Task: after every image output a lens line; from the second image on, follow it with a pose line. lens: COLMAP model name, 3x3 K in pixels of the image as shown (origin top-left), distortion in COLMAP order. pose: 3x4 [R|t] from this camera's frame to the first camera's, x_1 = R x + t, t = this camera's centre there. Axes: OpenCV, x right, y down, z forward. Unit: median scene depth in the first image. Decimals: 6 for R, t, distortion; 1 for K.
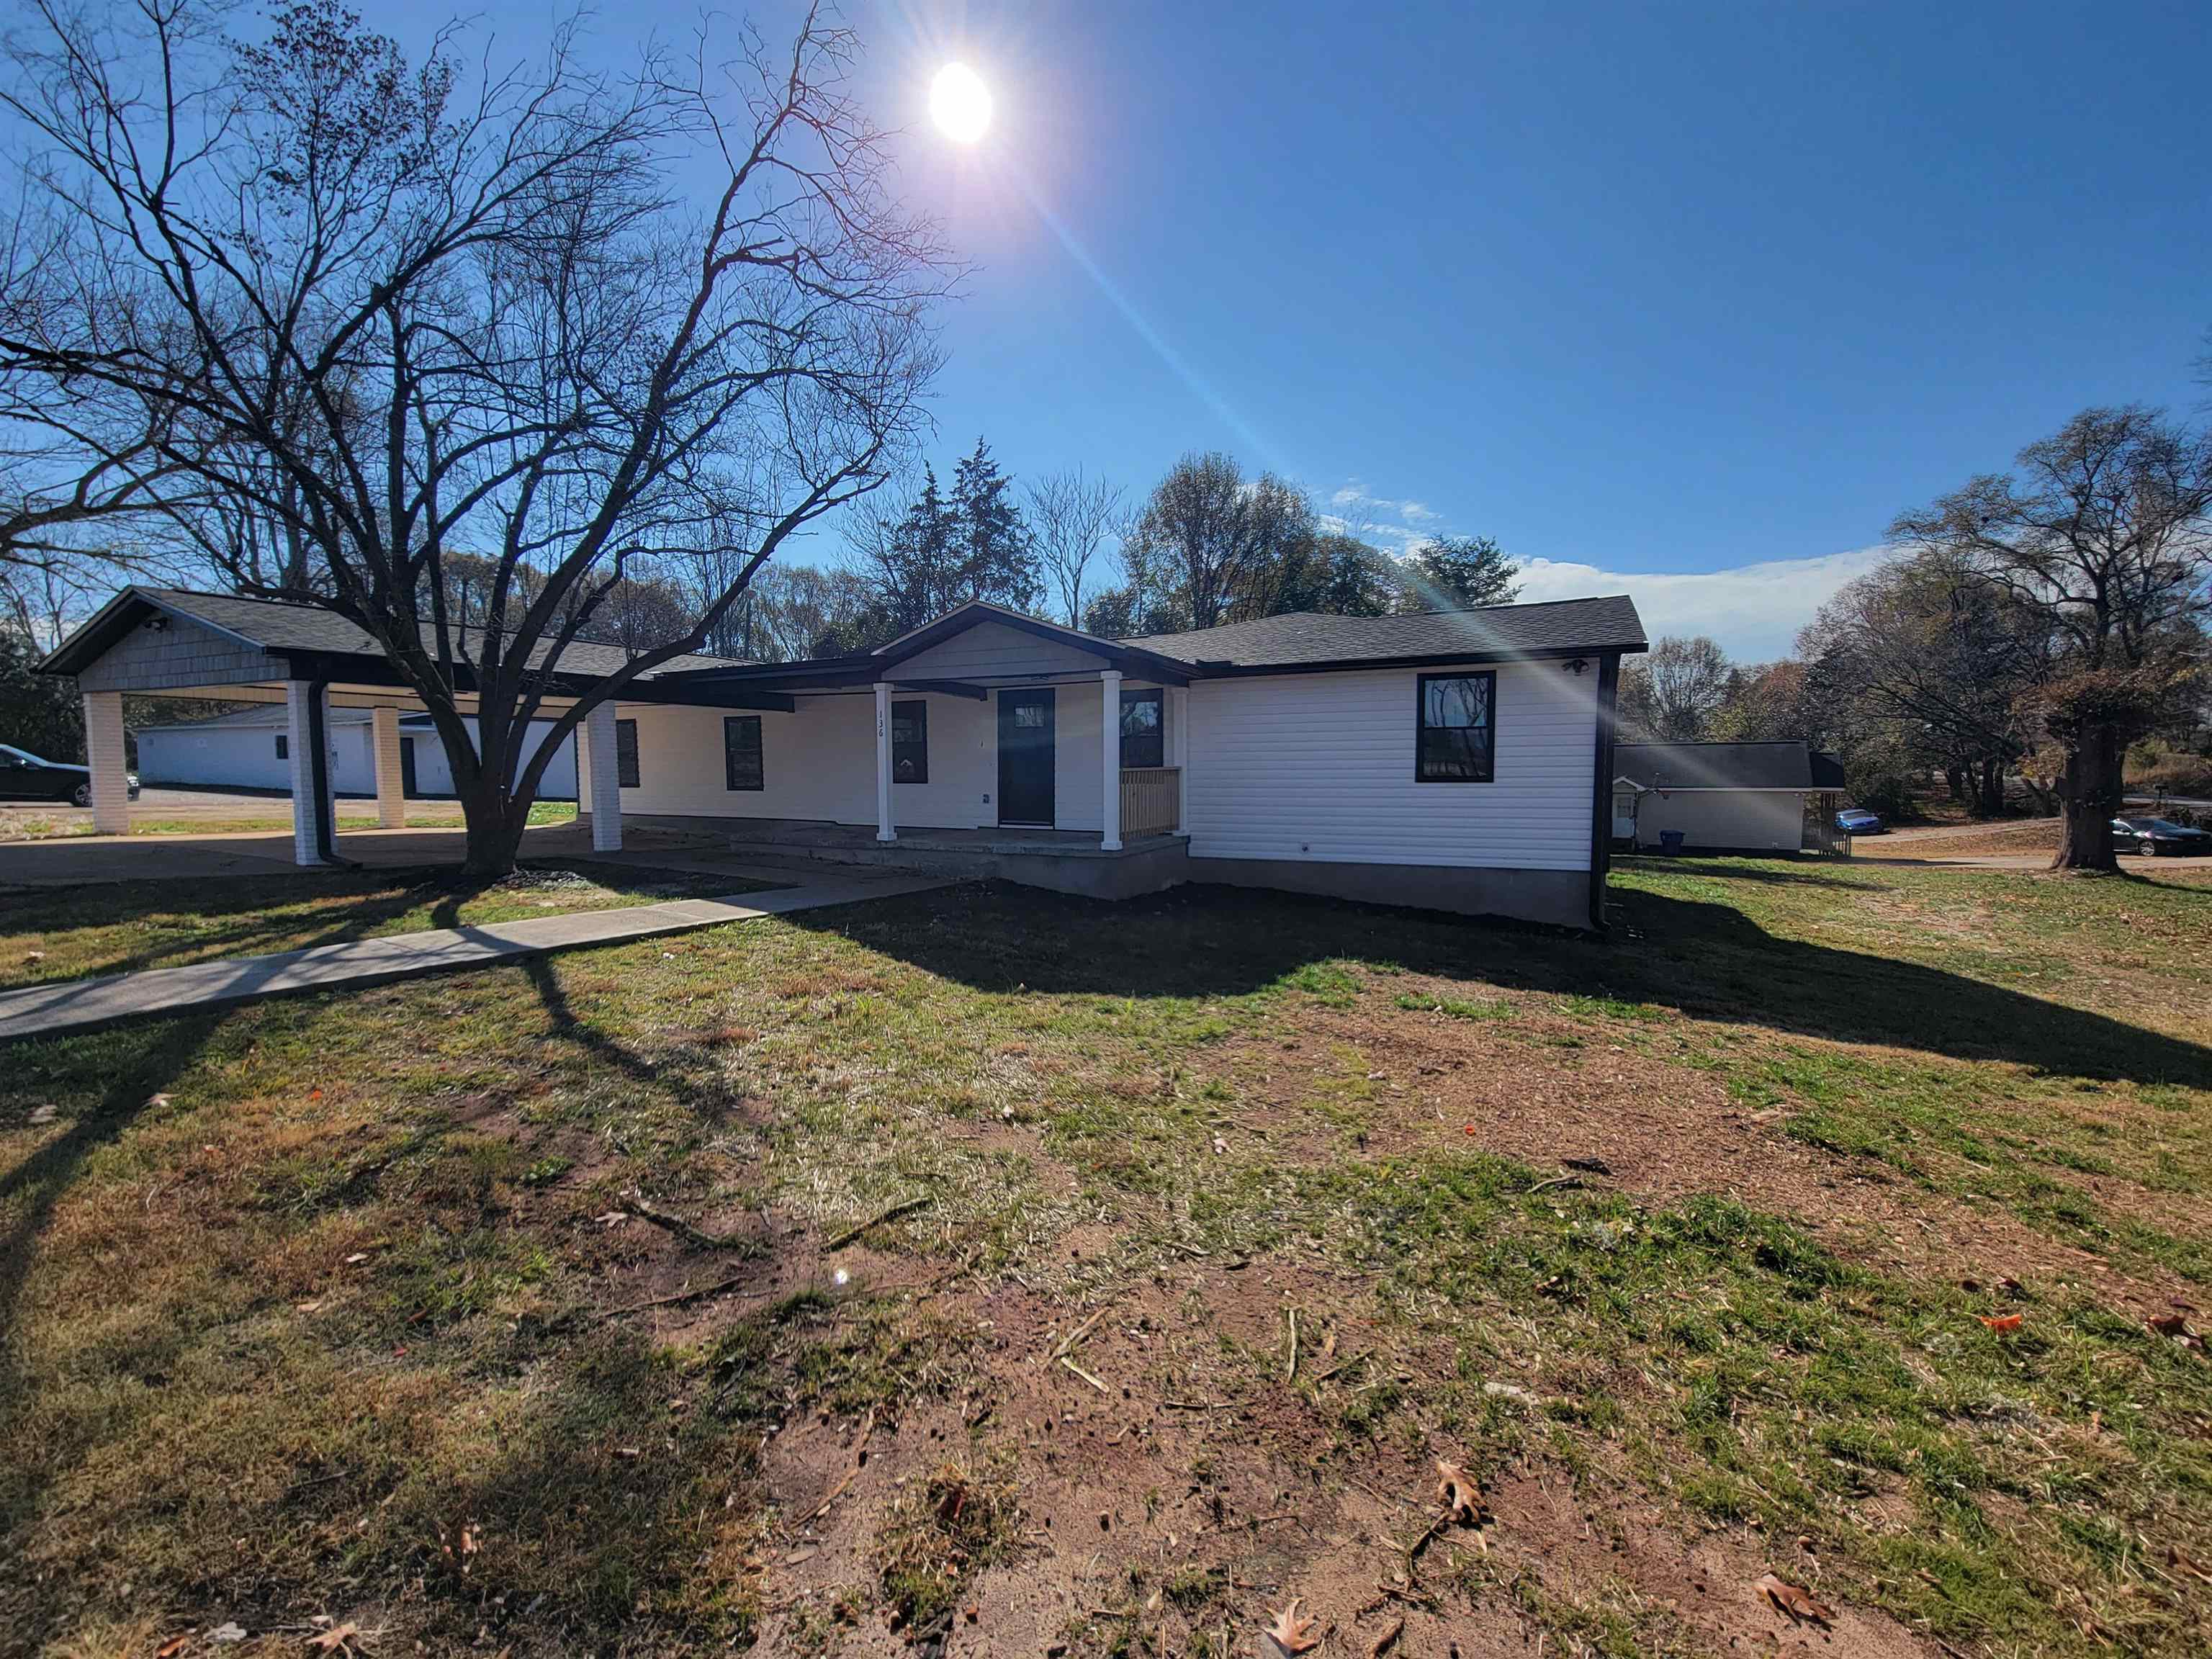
lens RADIAL K [[907.9, 0, 1111.3], [0, 907.9, 850.2], [0, 0, 1]] dist [-0.002563, -0.000113]
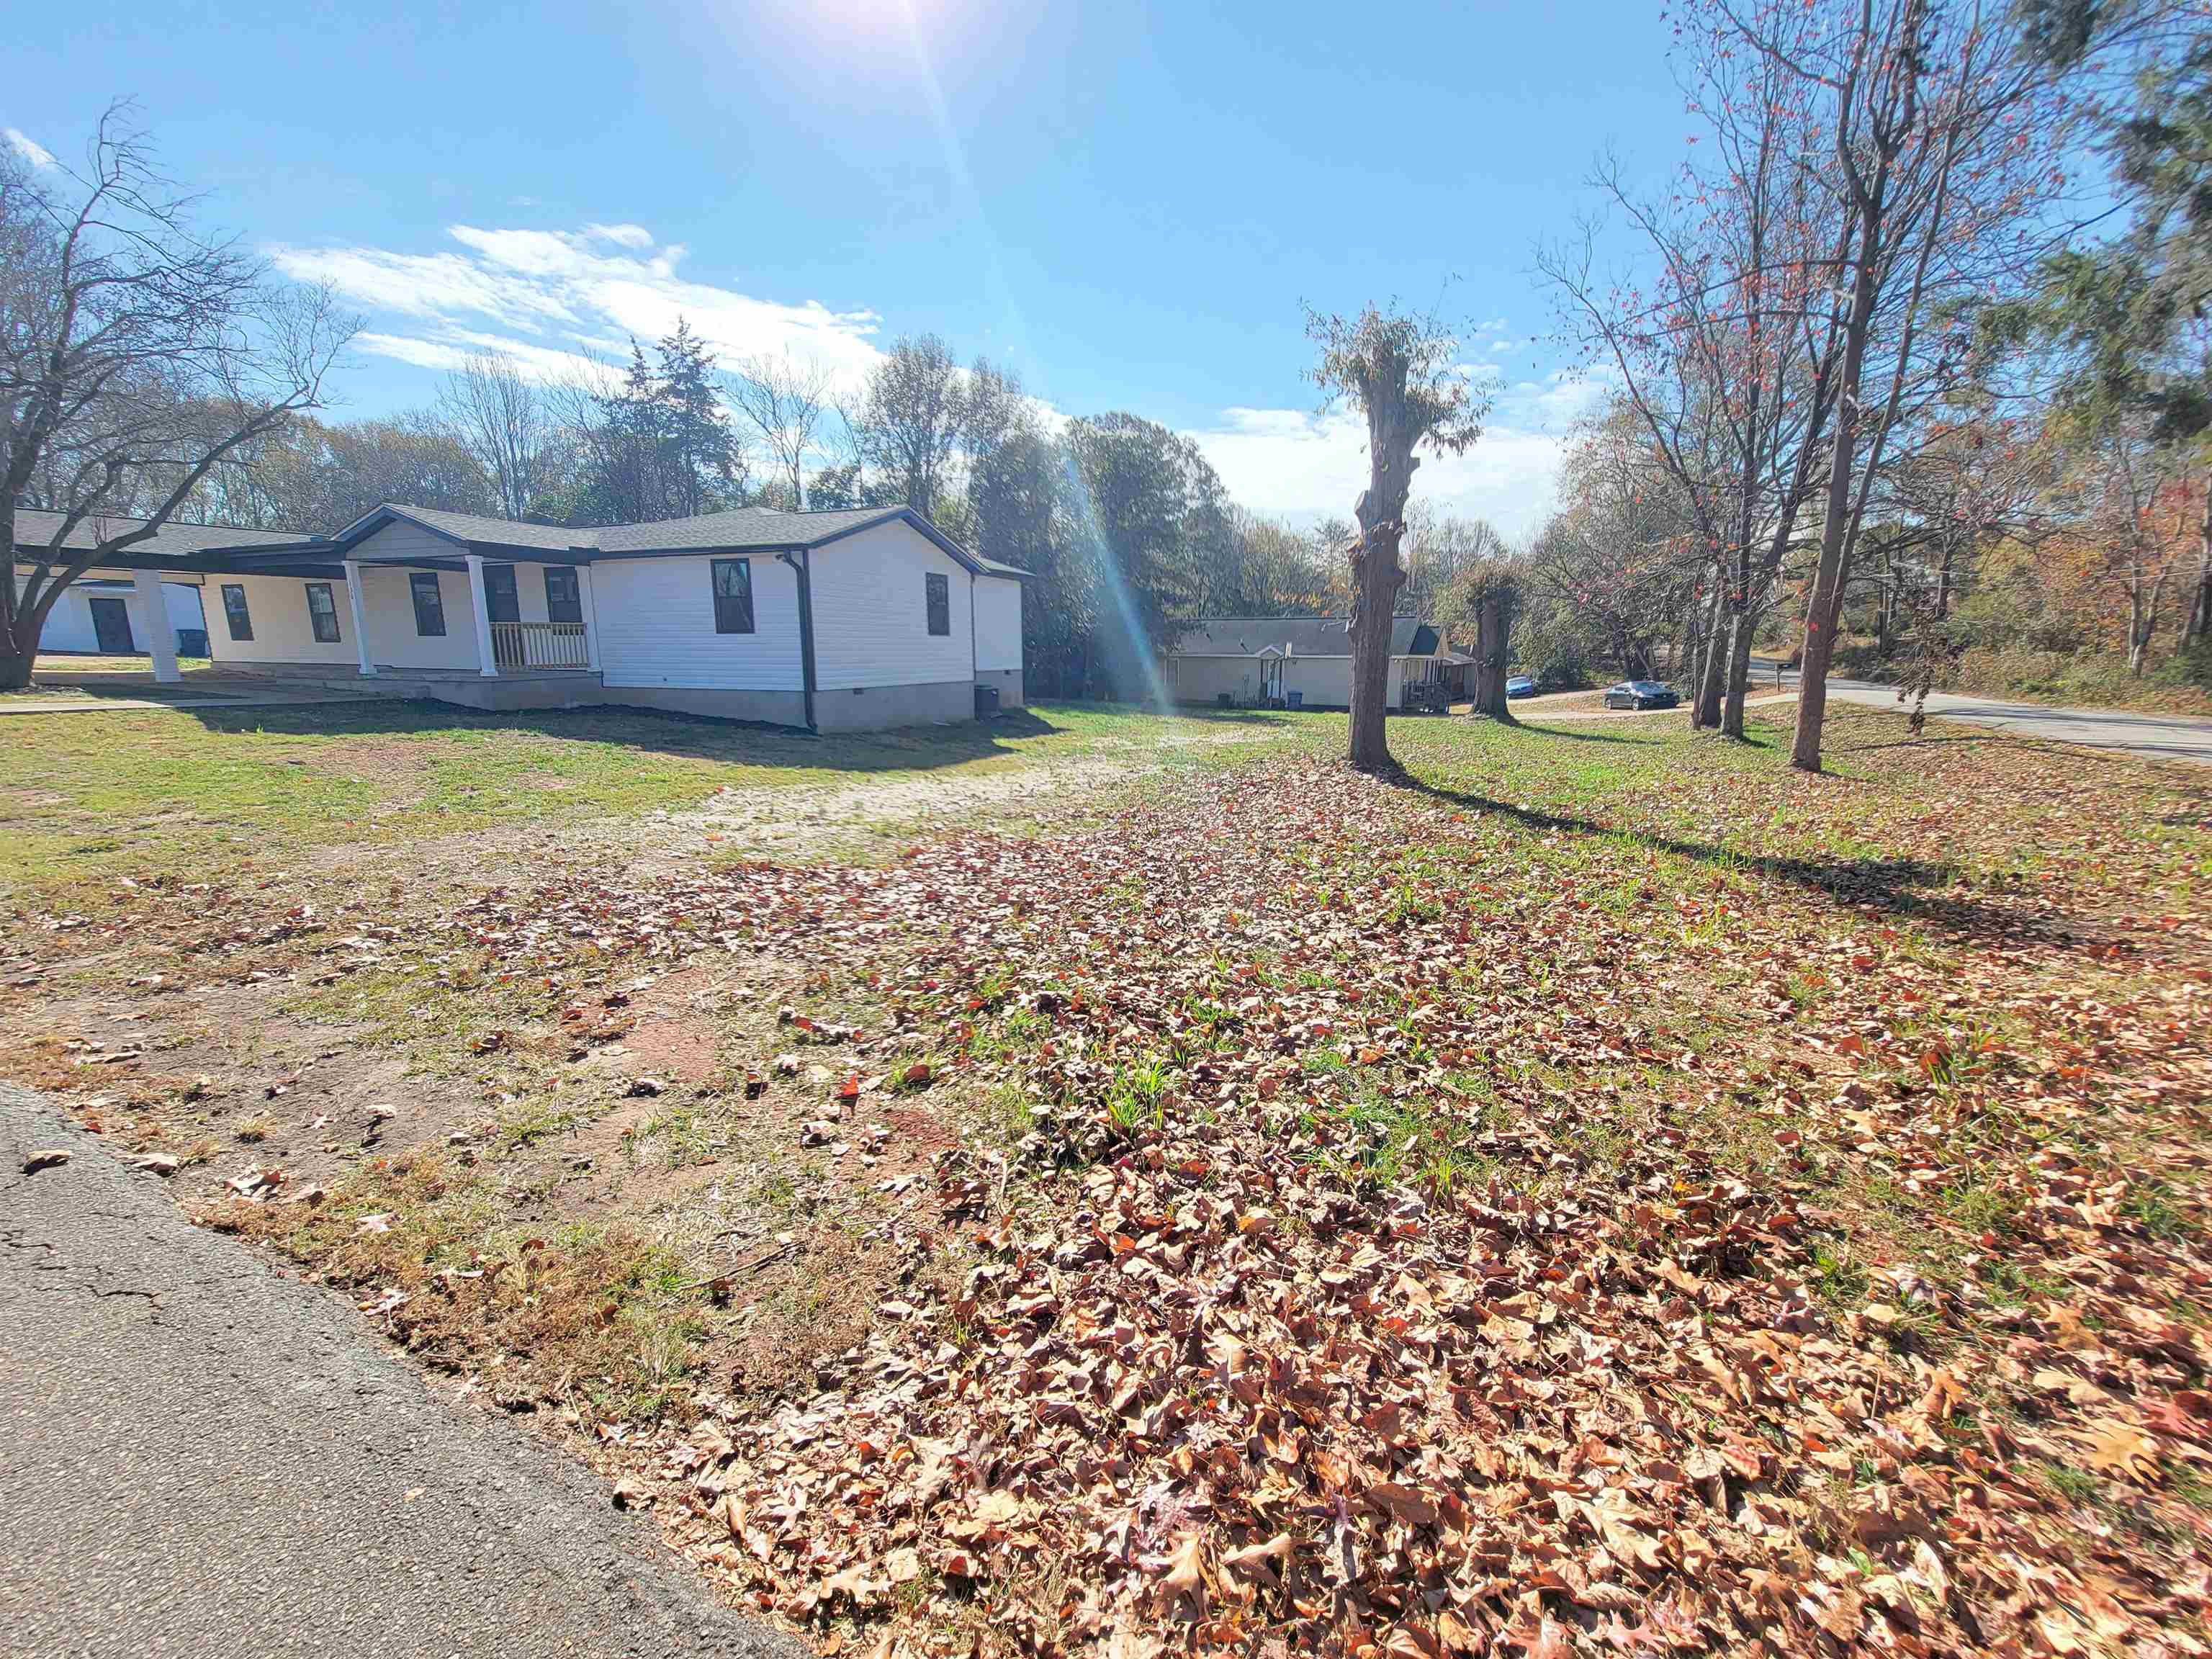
lens RADIAL K [[888.4, 0, 1106.0], [0, 888.4, 829.5], [0, 0, 1]] dist [-0.001248, 0.000026]
pose [[0.993964, -0.014986, 0.108680, 0.834630], [0.001571, 0.992469, 0.122484, 0.070573], [-0.109697, -0.121574, 0.986502, -0.591818]]
